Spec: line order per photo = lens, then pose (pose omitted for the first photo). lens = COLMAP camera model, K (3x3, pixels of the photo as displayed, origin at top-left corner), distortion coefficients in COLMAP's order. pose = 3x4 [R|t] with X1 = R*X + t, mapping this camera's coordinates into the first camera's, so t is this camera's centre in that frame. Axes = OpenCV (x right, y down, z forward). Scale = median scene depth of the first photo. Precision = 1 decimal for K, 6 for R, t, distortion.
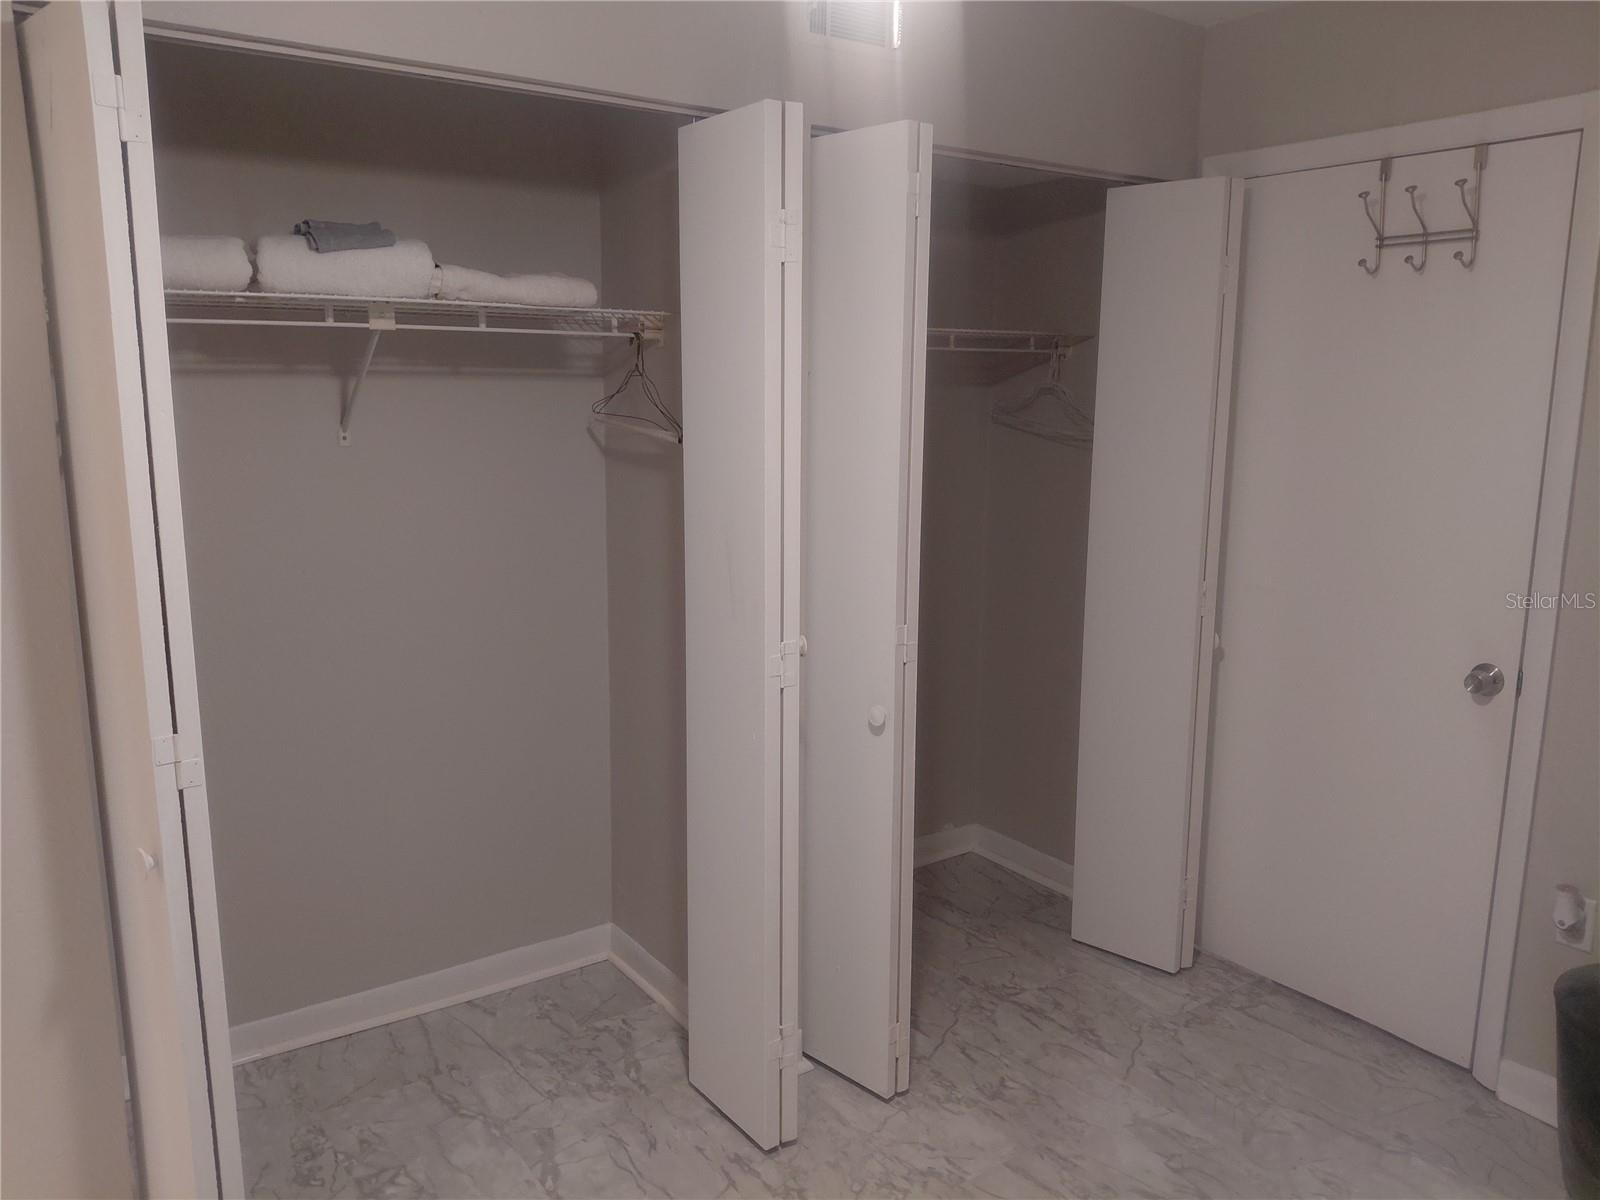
lens RADIAL K [[1186.6, 0, 809.6], [0, 1186.6, 599.3], [0, 0, 1]] dist [0.046518, -0.084676]
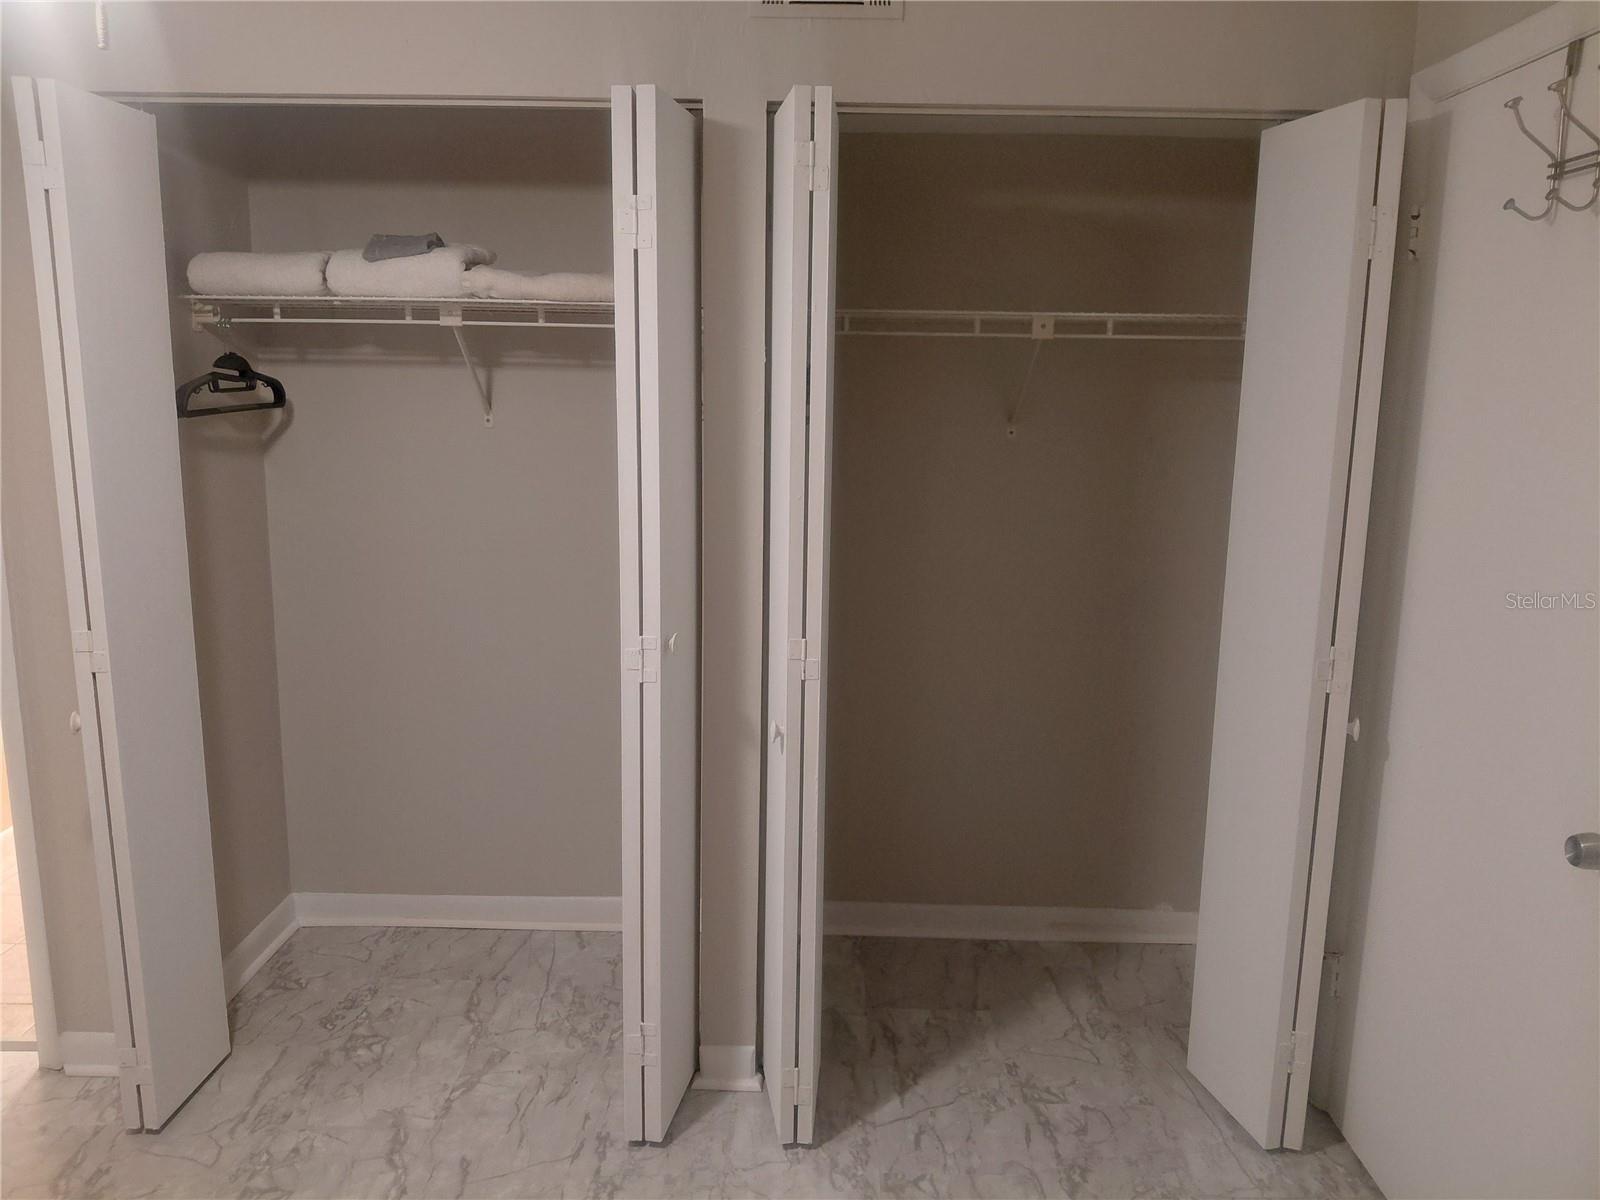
lens RADIAL K [[1186.6, 0, 795.0], [0, 1186.6, 599.0], [0, 0, 1]] dist [0.046518, -0.084676]
pose [[0.814634, 0.112101, -0.569039, 0.576574], [-0.113781, 0.992967, 0.032726, -0.035980], [0.568705, 0.038086, 0.821659, 0.234304]]
